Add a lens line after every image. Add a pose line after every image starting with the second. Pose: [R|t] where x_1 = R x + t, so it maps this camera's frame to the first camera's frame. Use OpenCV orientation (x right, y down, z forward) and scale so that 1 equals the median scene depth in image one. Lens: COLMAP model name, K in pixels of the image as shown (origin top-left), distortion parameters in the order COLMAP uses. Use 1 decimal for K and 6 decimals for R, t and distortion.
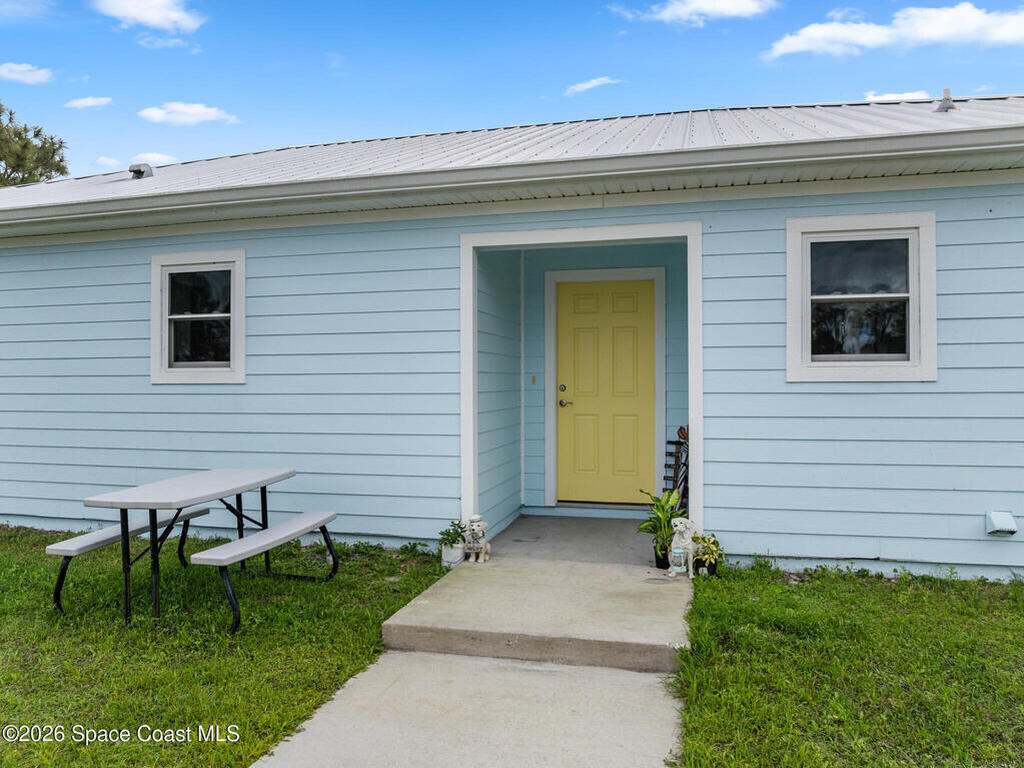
lens RADIAL K [[731.6, 0, 528.5], [0, 731.6, 371.5], [0, 0, 1]] dist [-0.025329, -0.011152]
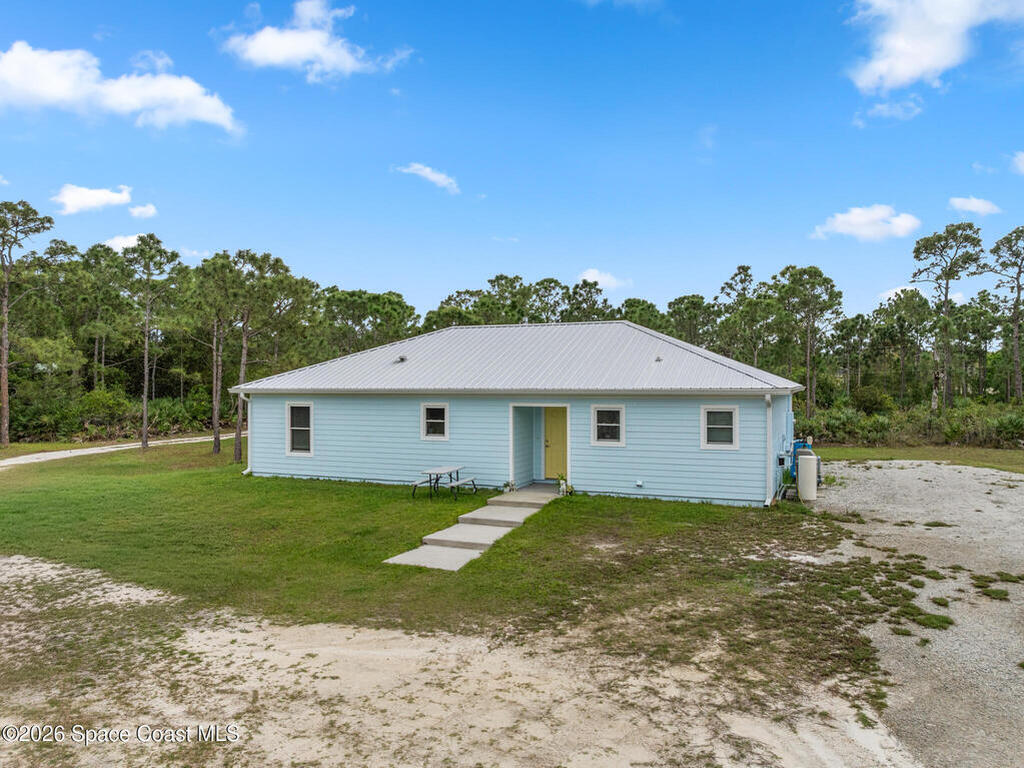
lens RADIAL K [[731.6, 0, 534.6], [0, 731.6, 374.4], [0, 0, 1]] dist [-0.025329, -0.011152]
pose [[0.989471, 0.000983, -0.144726, 0.582204], [-0.000718, 0.999998, 0.001888, -0.349020], [0.144727, -0.001764, 0.989470, -2.689387]]
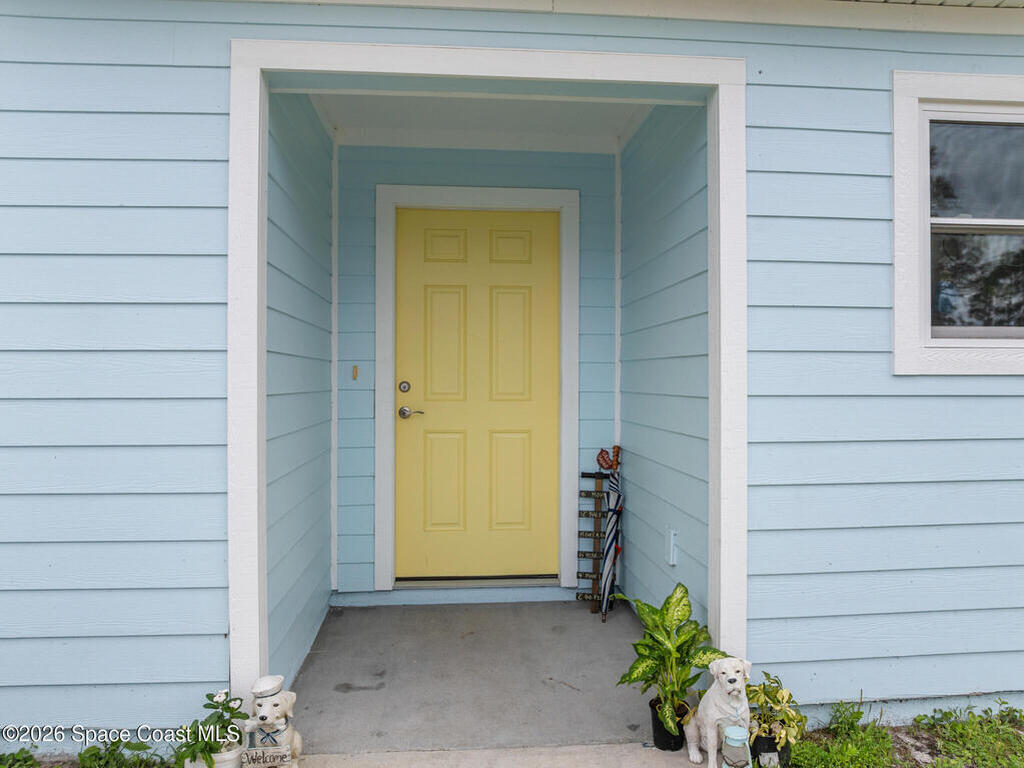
lens RADIAL K [[731.6, 0, 530.2], [0, 731.6, 377.4], [0, 0, 1]] dist [-0.025329, -0.011152]
pose [[0.945135, 0.005295, 0.326638, -0.066825], [-0.007965, 0.999945, 0.006839, 0.013425], [-0.326584, -0.009066, 0.945125, 0.547566]]
